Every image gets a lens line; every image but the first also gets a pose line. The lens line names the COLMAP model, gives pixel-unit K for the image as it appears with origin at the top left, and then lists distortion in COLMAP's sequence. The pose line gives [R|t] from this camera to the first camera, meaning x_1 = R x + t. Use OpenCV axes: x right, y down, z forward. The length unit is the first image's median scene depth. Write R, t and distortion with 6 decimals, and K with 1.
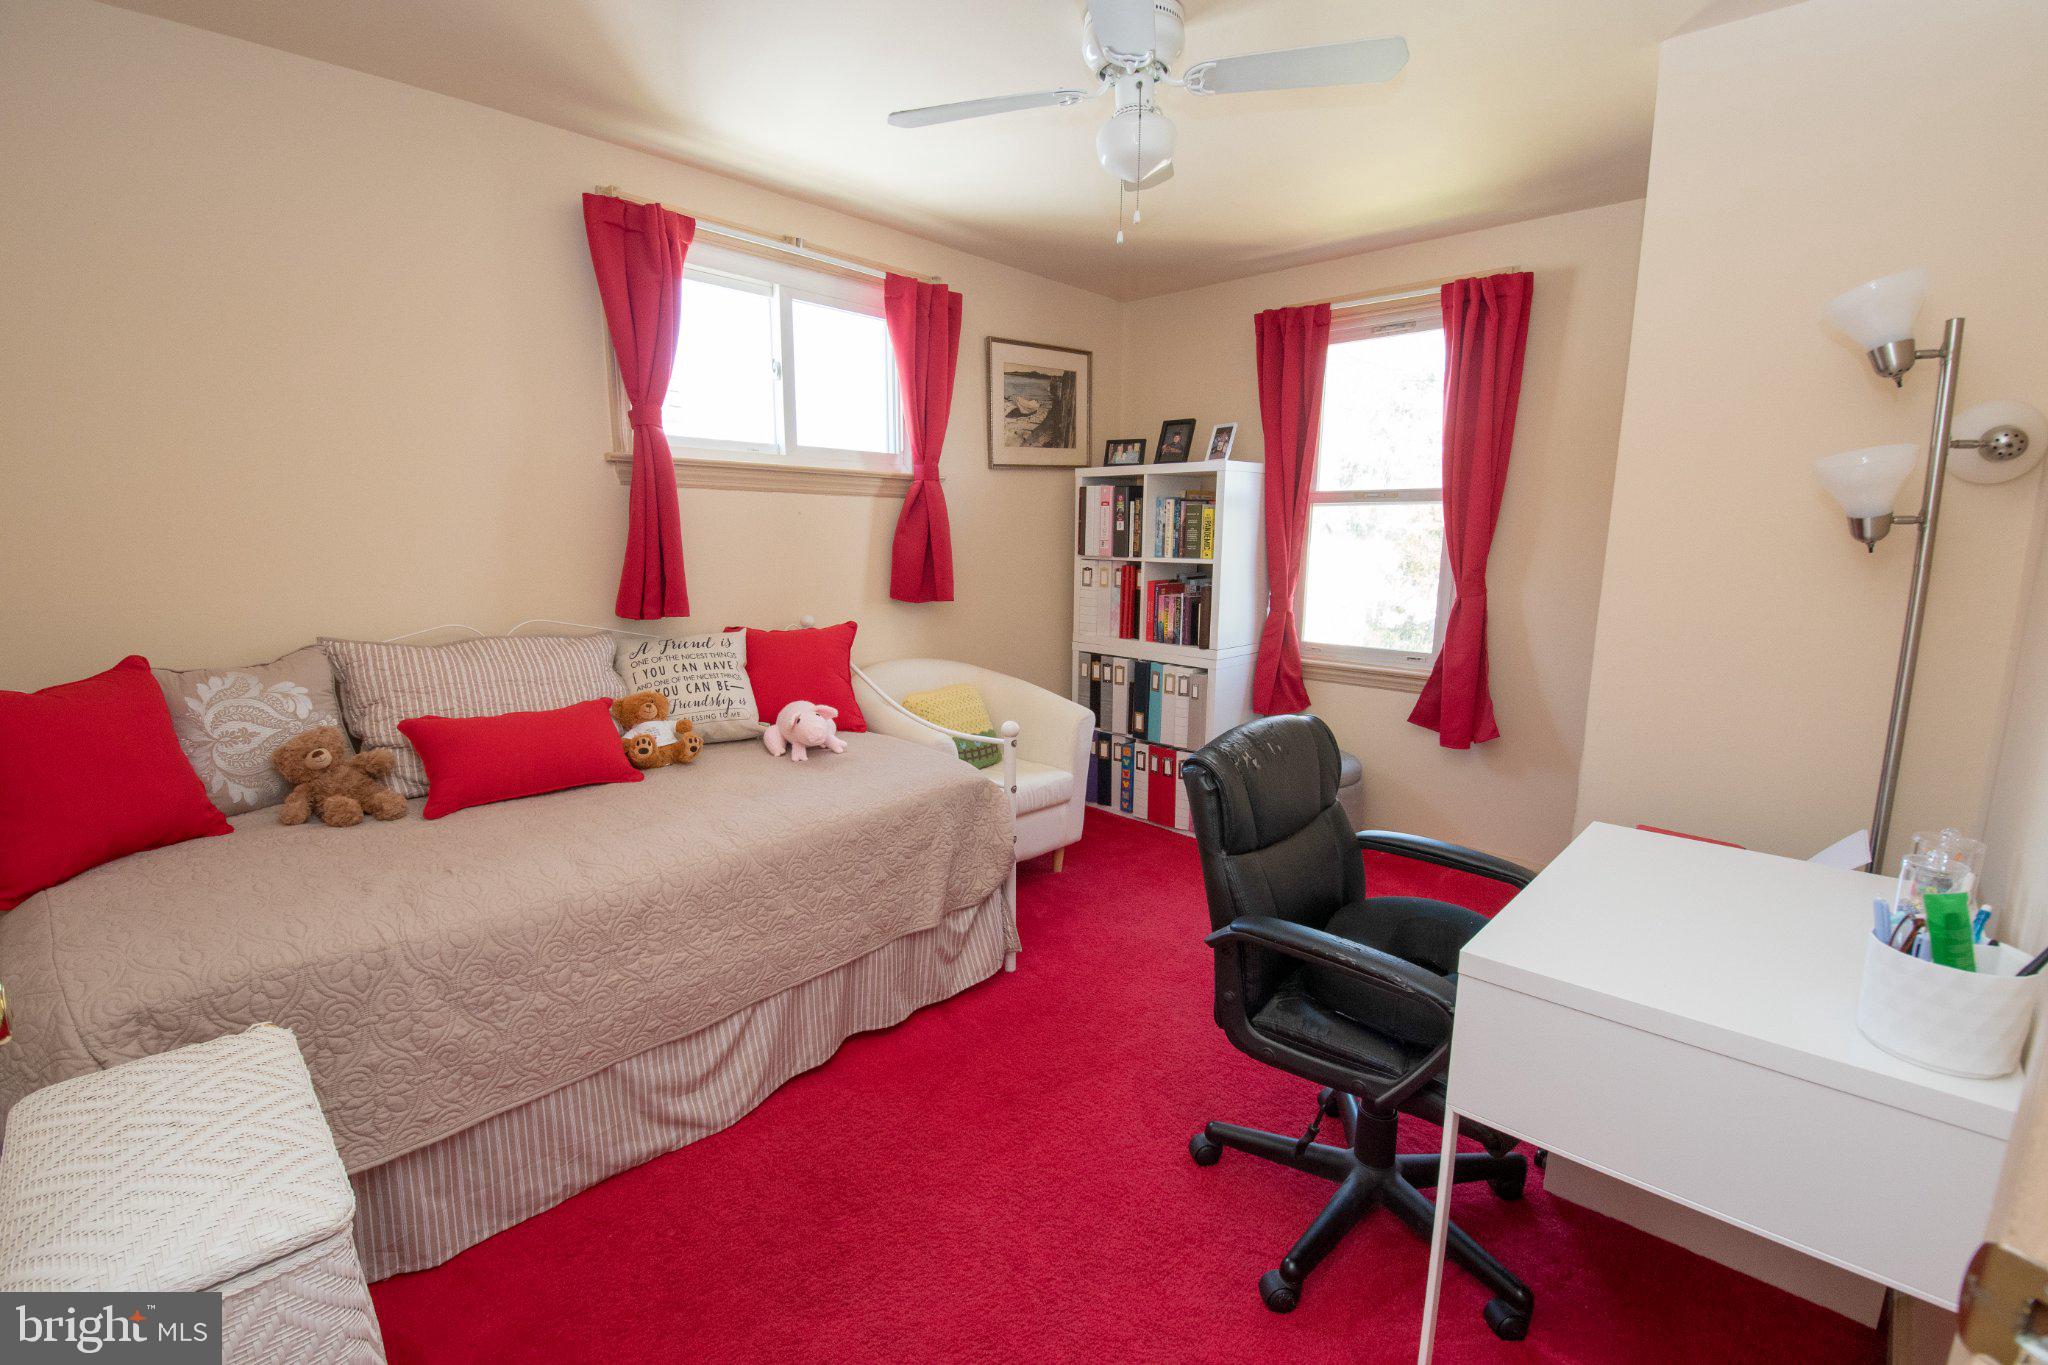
lens RADIAL K [[890.5, 0, 1013.4], [0, 890.5, 683.5], [0, 0, 1]] dist [-0.000024, -0.020561]
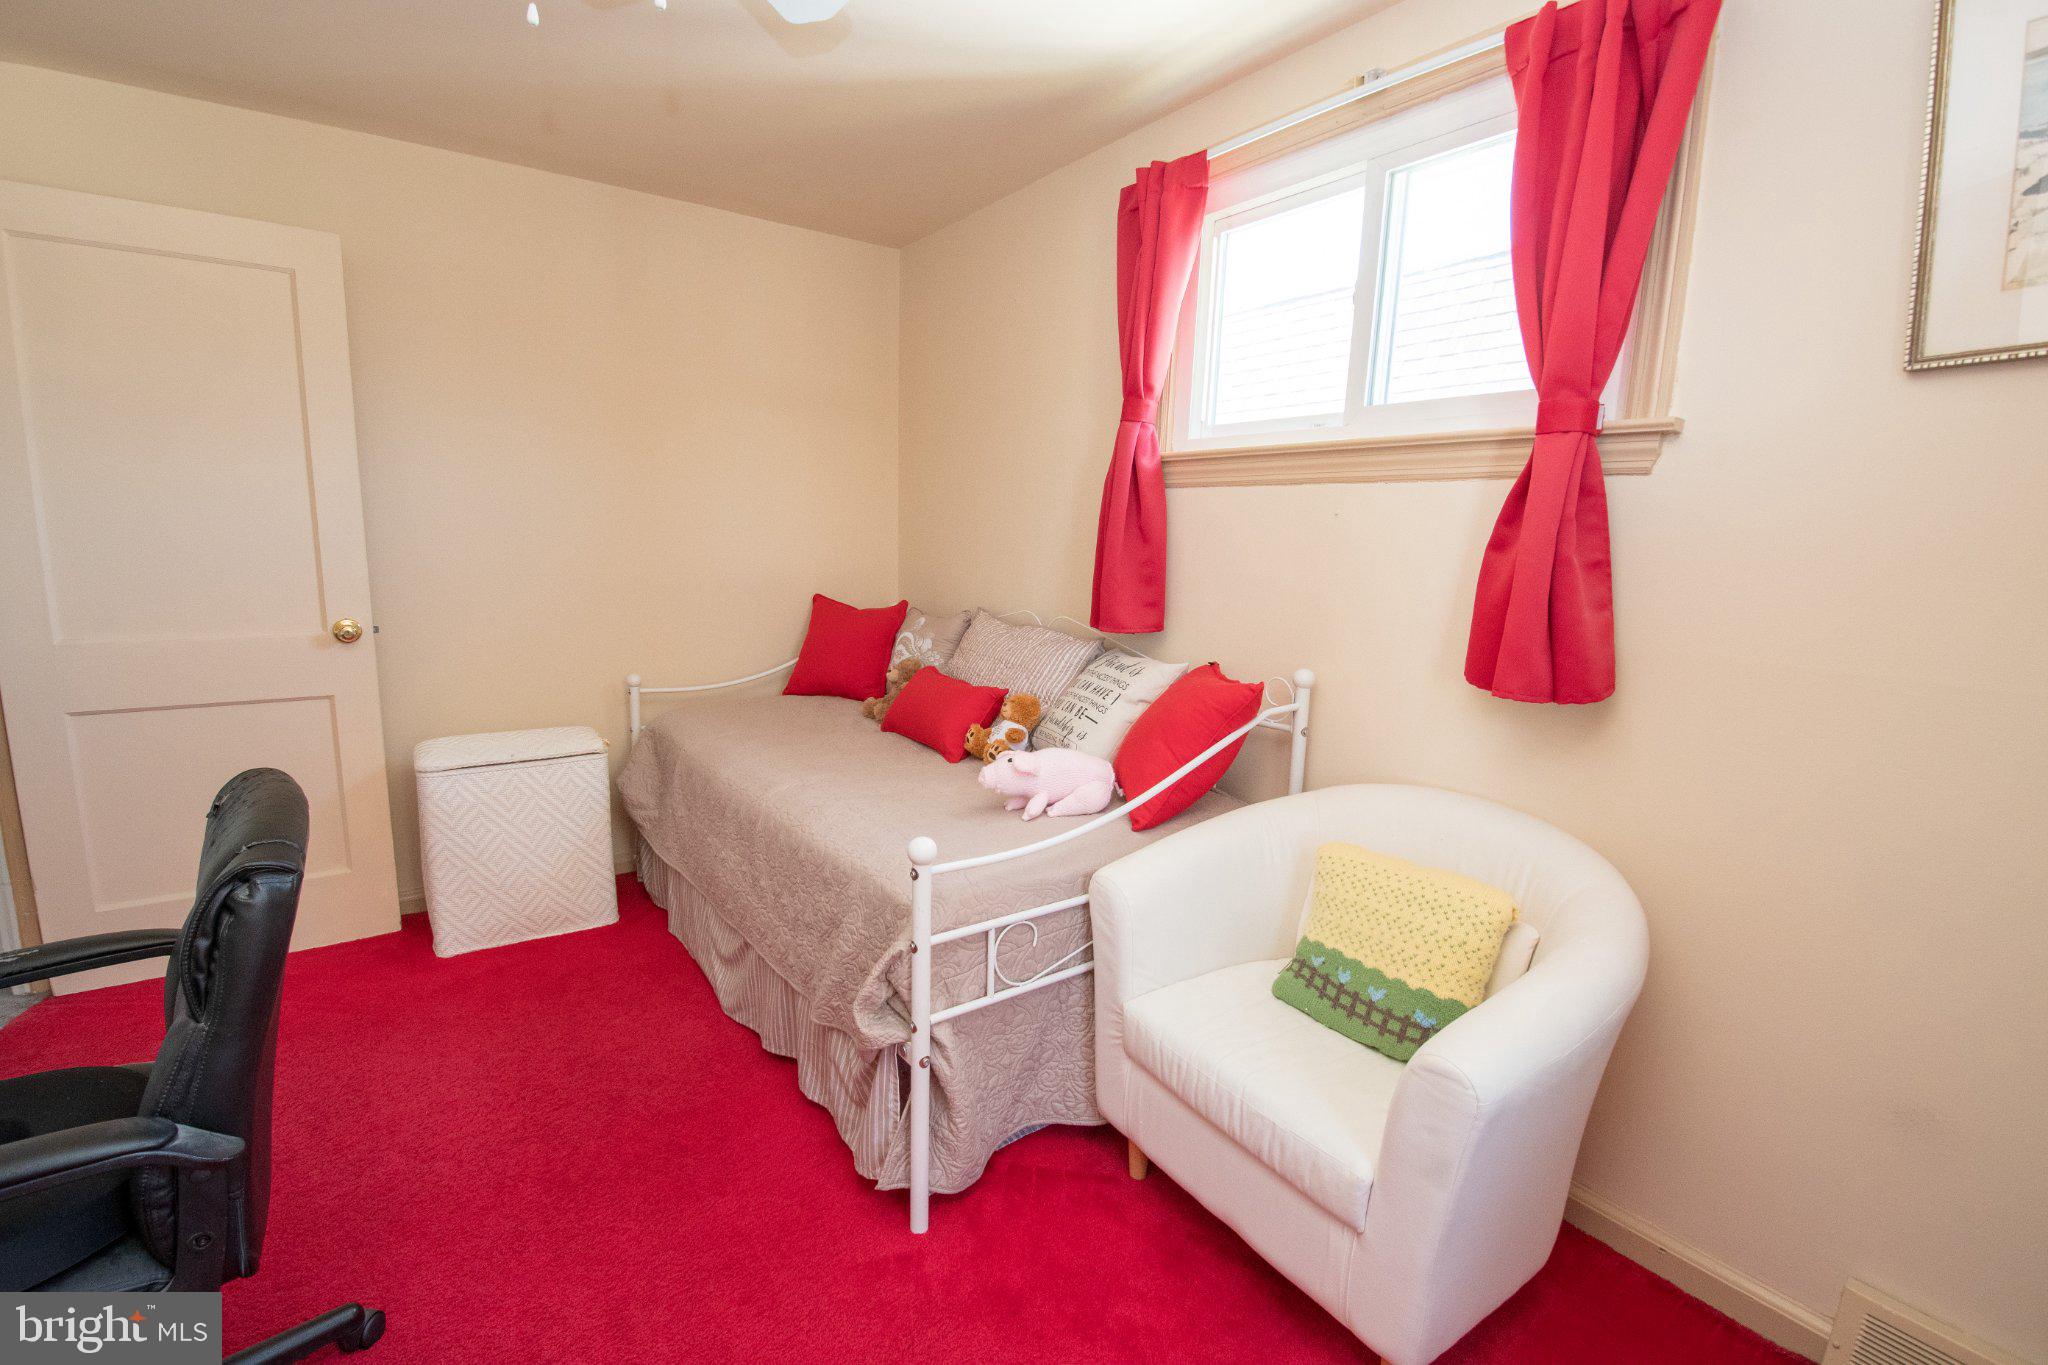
lens RADIAL K [[890.5, 0, 1013.4], [0, 890.5, 683.5], [0, 0, 1]] dist [-0.000024, -0.020561]
pose [[-0.191355, 0.168410, -0.966965, 0.474848], [-0.175293, 0.963468, 0.202490, -0.172134], [0.965741, 0.208250, -0.154843, 0.948714]]
